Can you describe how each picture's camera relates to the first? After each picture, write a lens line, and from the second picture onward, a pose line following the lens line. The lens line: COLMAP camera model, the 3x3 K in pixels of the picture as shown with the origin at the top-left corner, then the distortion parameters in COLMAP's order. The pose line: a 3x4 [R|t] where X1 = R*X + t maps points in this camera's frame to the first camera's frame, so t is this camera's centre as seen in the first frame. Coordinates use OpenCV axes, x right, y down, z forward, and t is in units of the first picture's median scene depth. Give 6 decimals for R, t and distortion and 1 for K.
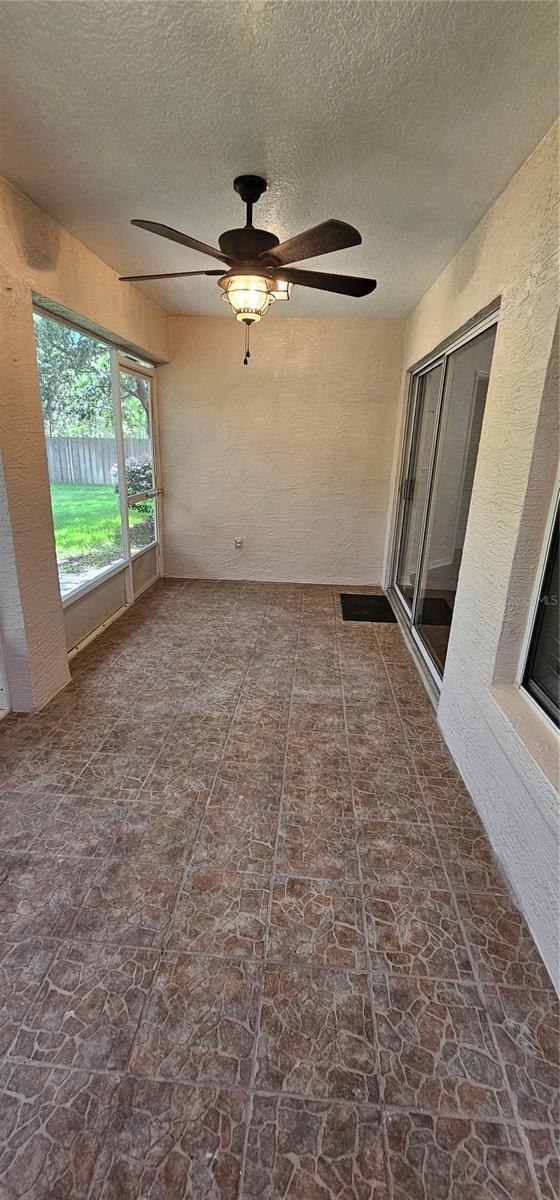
lens RADIAL K [[491.0, 0, 271.9], [0, 491.0, 596.5], [0, 0, 1]] dist [-0.000907, -0.000339]
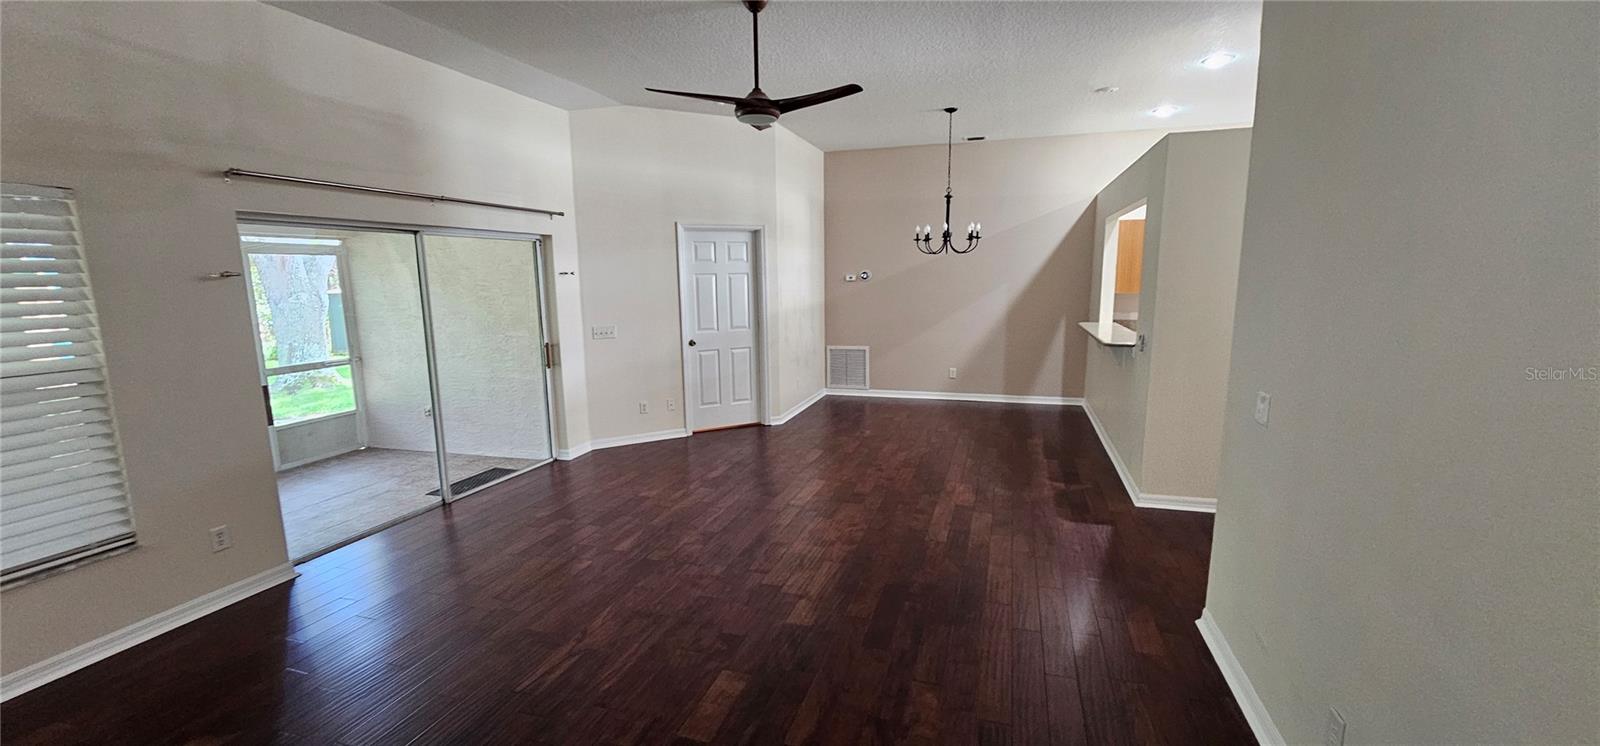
lens RADIAL K [[654.7, 0, 800.4], [0, 654.7, 381.1], [0, 0, 1]] dist [-0.000907, -0.000339]
pose [[0.977003, -0.006875, -0.213116, 1.407798], [-0.024774, 0.989051, -0.145478, -0.002311], [0.211783, 0.147412, 0.966135, -0.123520]]
